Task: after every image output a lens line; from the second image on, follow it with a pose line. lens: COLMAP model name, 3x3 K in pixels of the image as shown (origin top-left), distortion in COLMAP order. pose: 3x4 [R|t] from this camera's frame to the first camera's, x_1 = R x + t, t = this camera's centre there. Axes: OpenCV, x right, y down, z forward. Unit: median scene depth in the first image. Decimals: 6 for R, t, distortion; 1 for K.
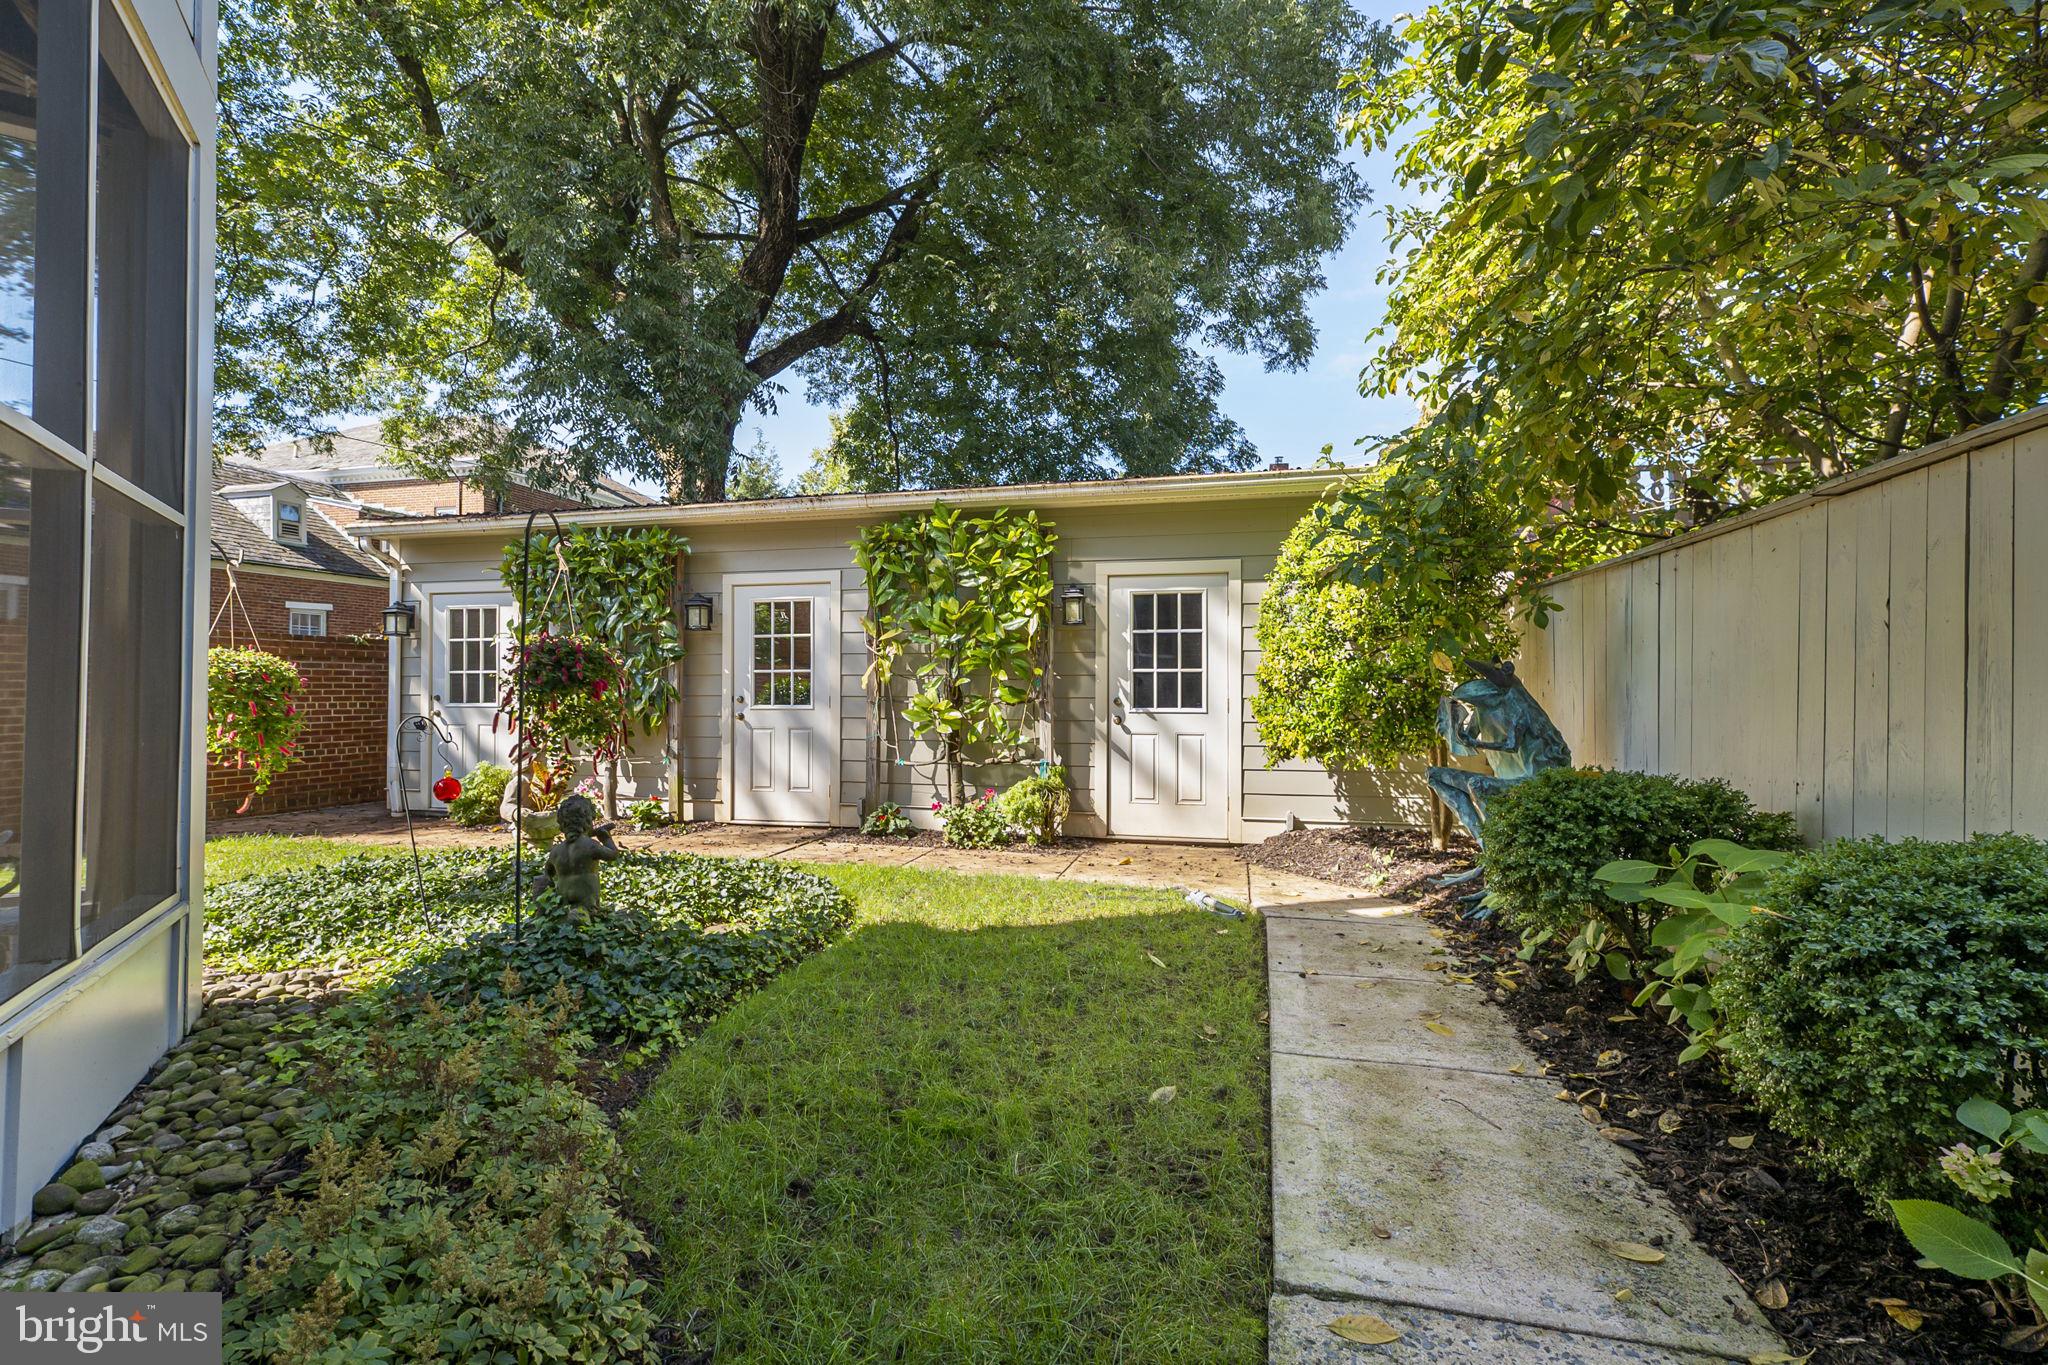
lens RADIAL K [[904.0, 0, 1024.0], [0, 904.0, 682.5], [0, 0, 1]] dist [-0.003165, 0.009881]
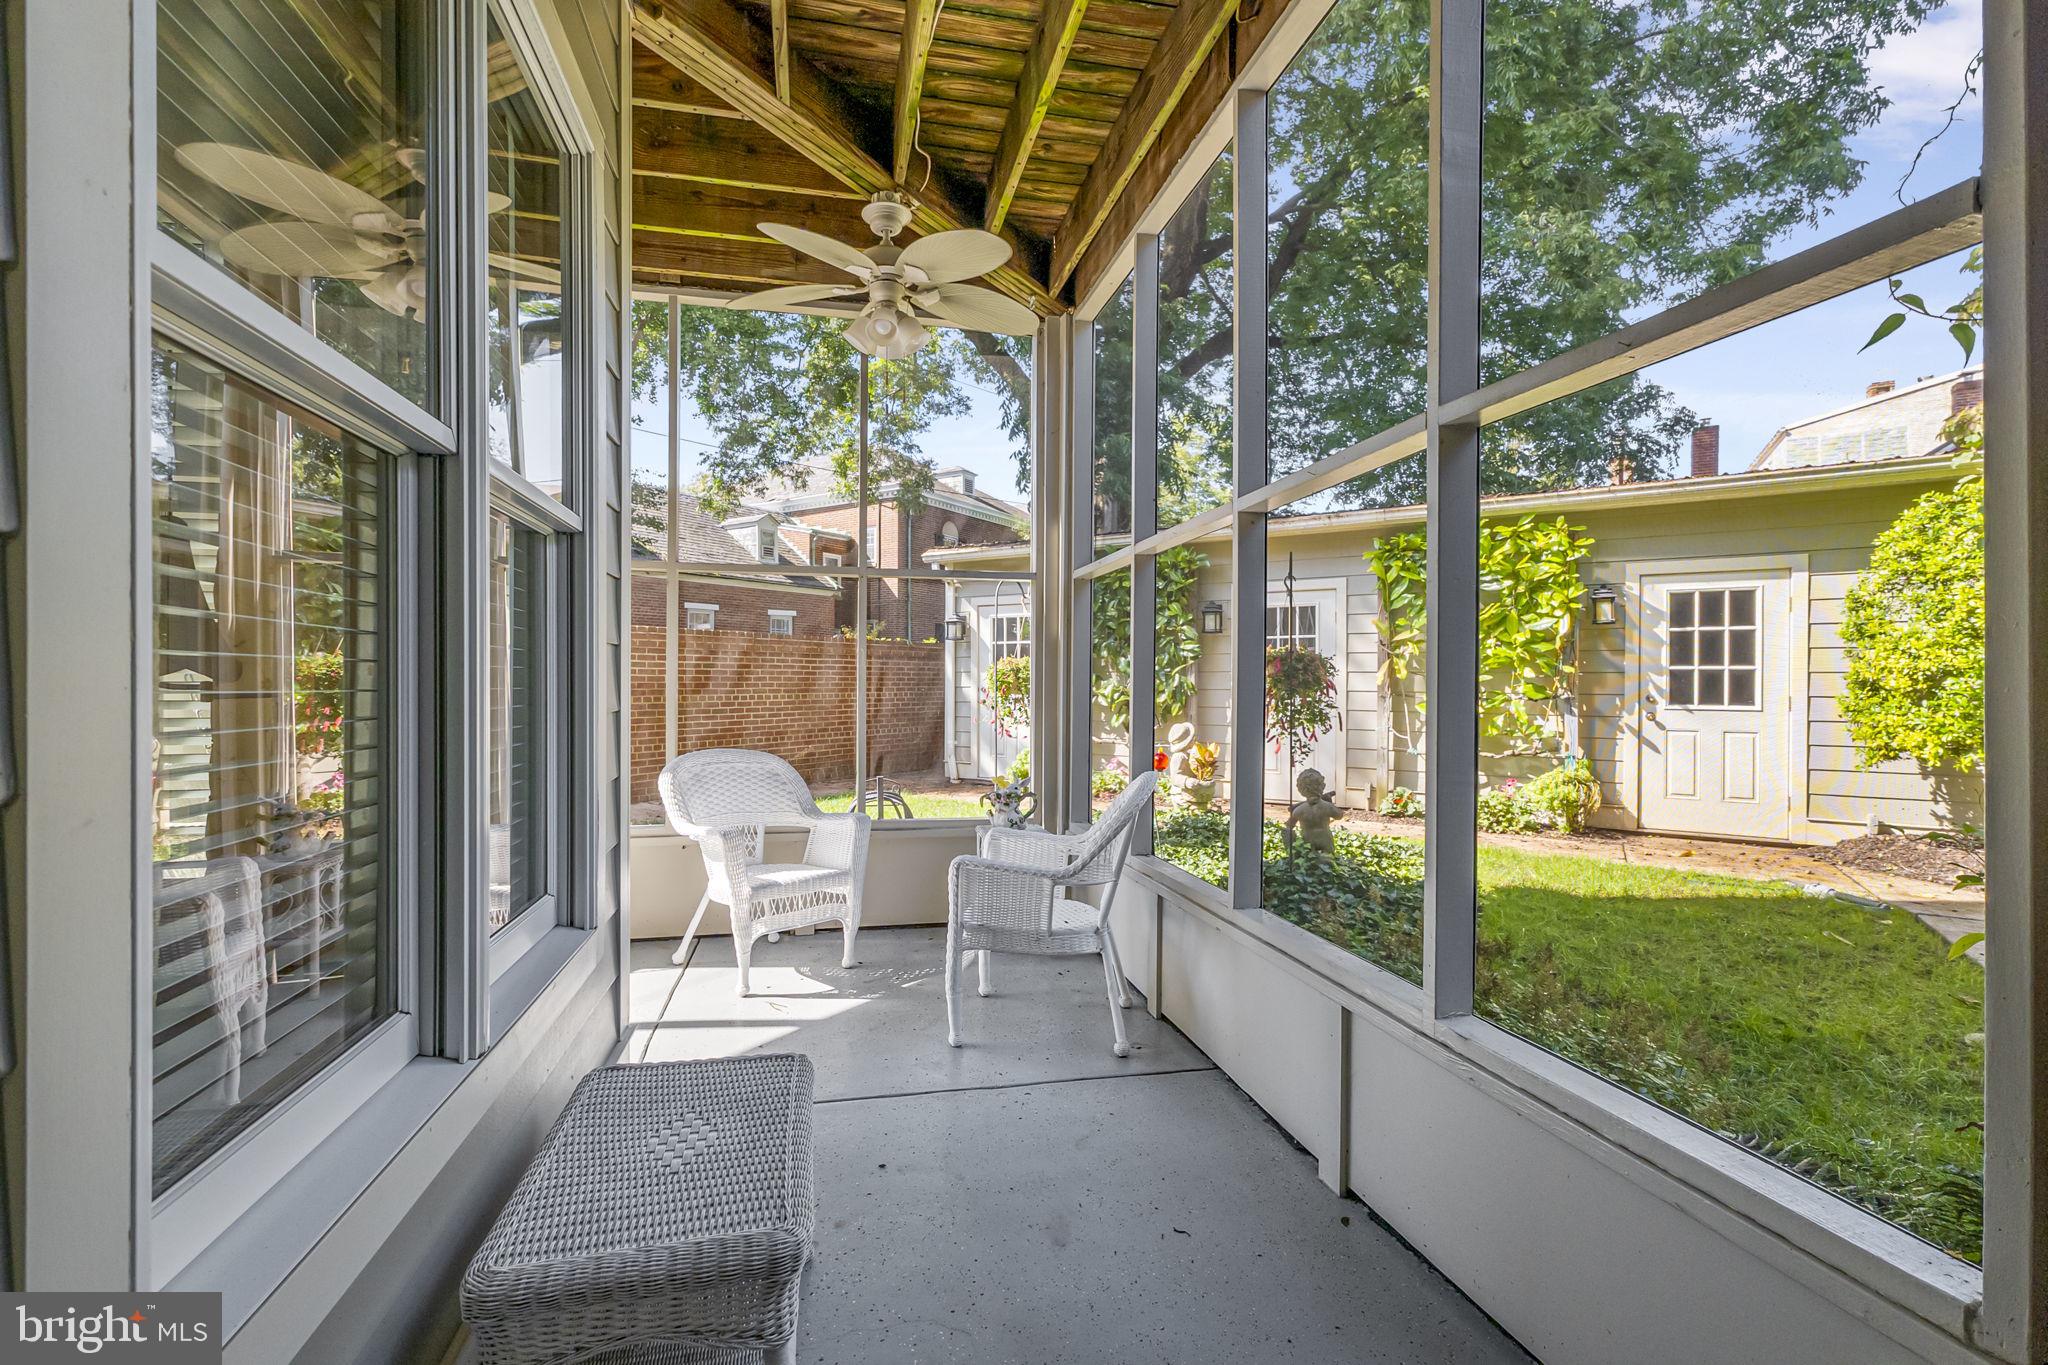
lens RADIAL K [[904.0, 0, 1024.0], [0, 904.0, 682.5], [0, 0, 1]] dist [-0.003165, 0.009881]
pose [[0.946842, 0.003763, -0.321678, -0.239966], [-0.000361, 0.999943, 0.010636, -0.007446], [0.321699, -0.009954, 0.946790, -0.197041]]
